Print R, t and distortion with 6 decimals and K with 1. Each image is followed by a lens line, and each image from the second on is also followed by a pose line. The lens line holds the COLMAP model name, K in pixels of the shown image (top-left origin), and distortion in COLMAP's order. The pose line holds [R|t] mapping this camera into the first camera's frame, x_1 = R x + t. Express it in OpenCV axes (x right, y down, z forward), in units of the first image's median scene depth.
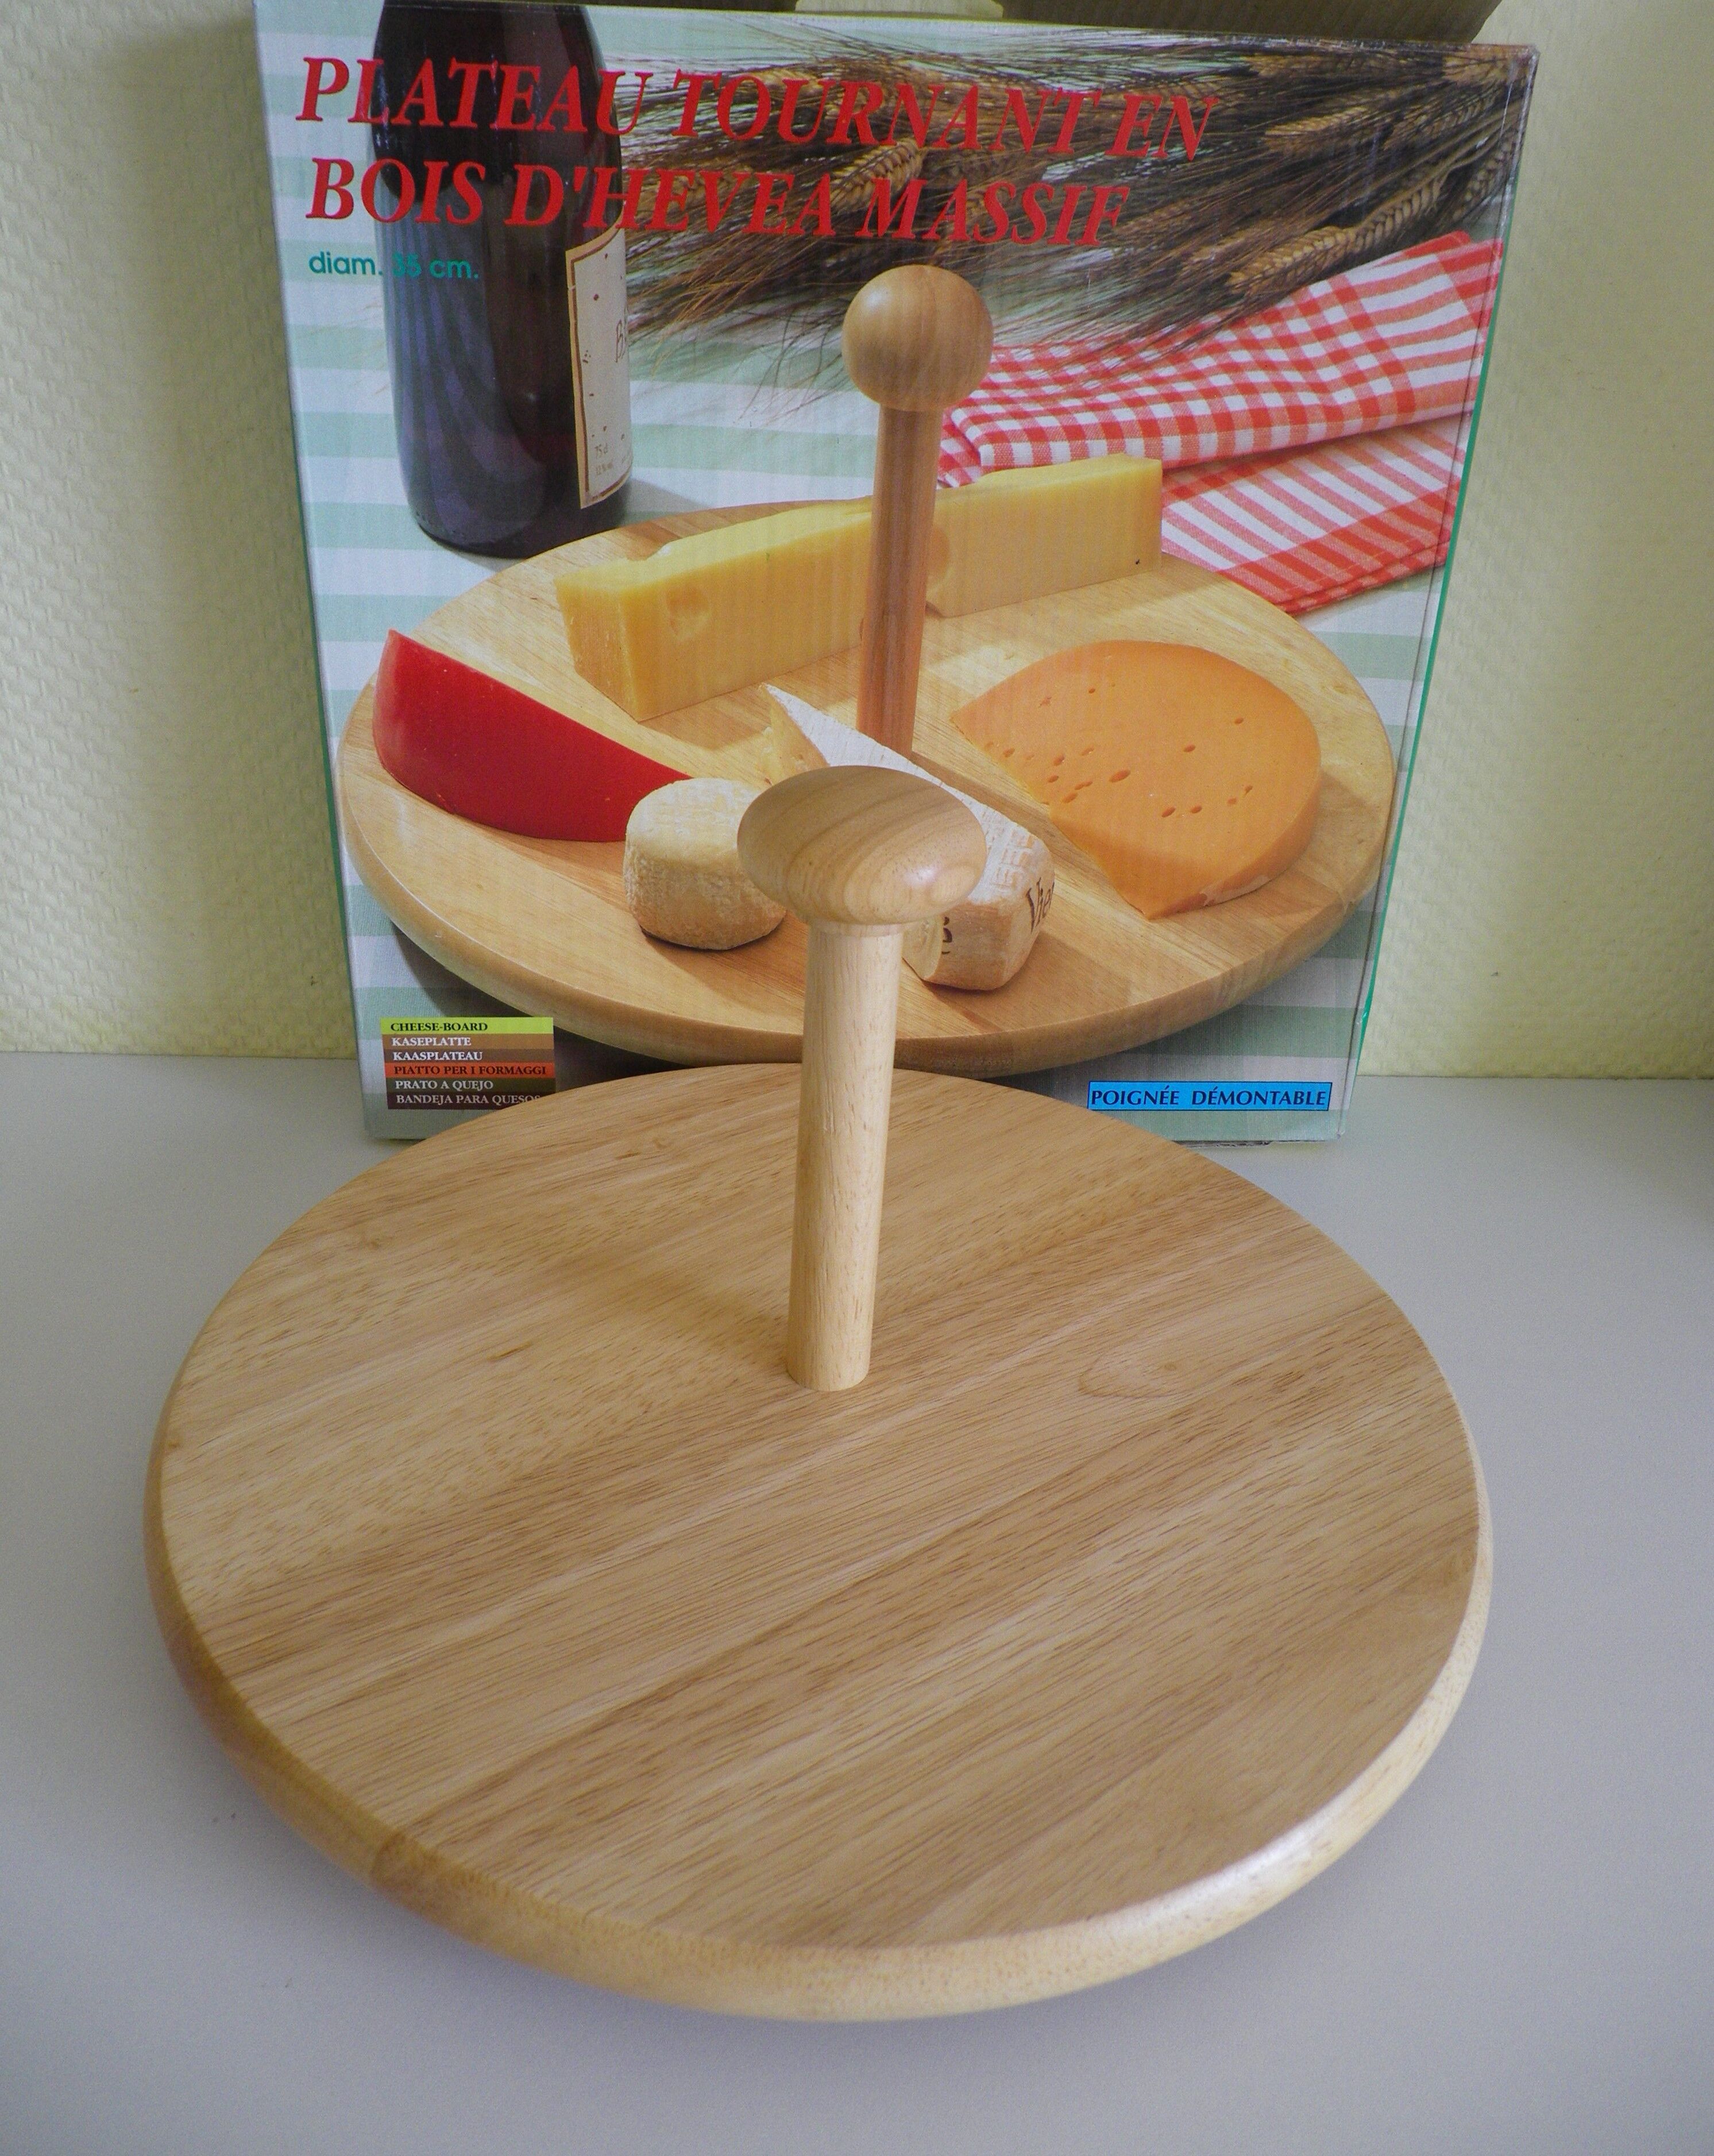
lens RADIAL K [[1854.6, 0, 850.8], [0, 1854.6, 1079.6], [0, 0, 1]] dist [0.005459, 0.008640]
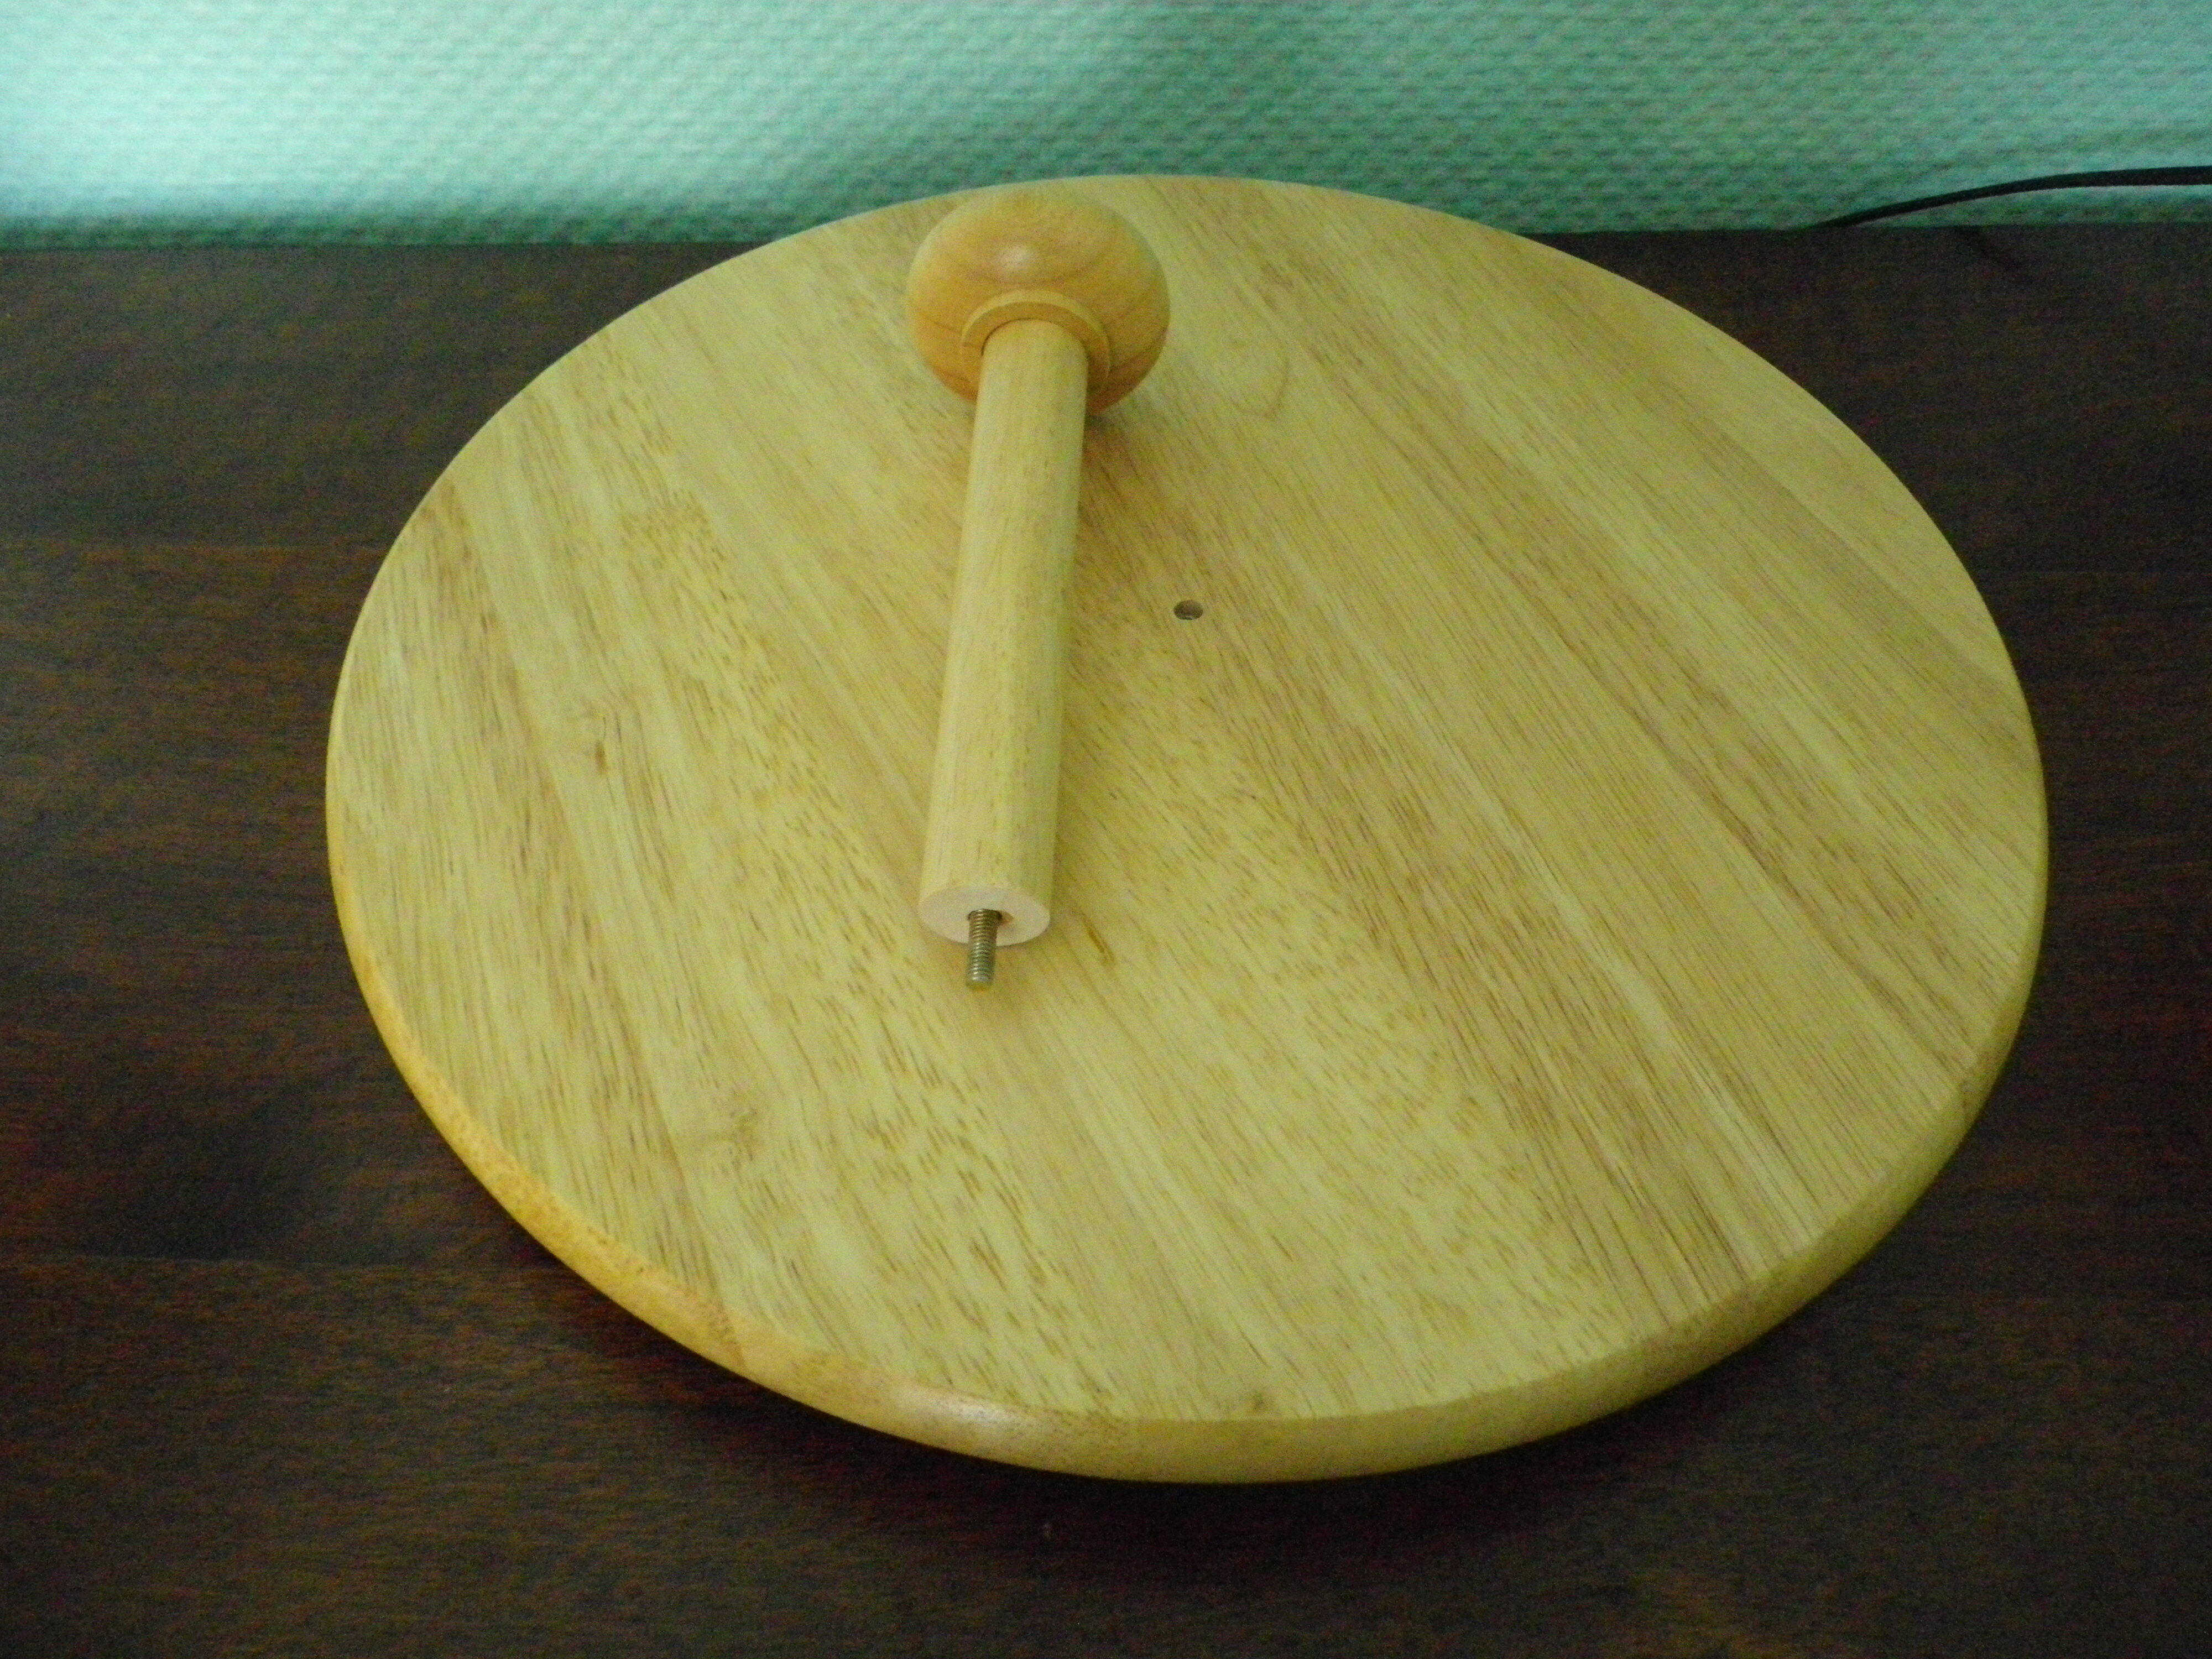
lens RADIAL K [[1795.1, 0, 1107.4], [0, 1795.1, 831.5], [0, 0, 1]] dist [-0.005590, 0.009430]
pose [[-0.218848, -0.975307, 0.029690, -0.228938], [0.974920, -0.219820, -0.034785, 0.250864], [0.040453, 0.021332, 0.998954, 0.503483]]
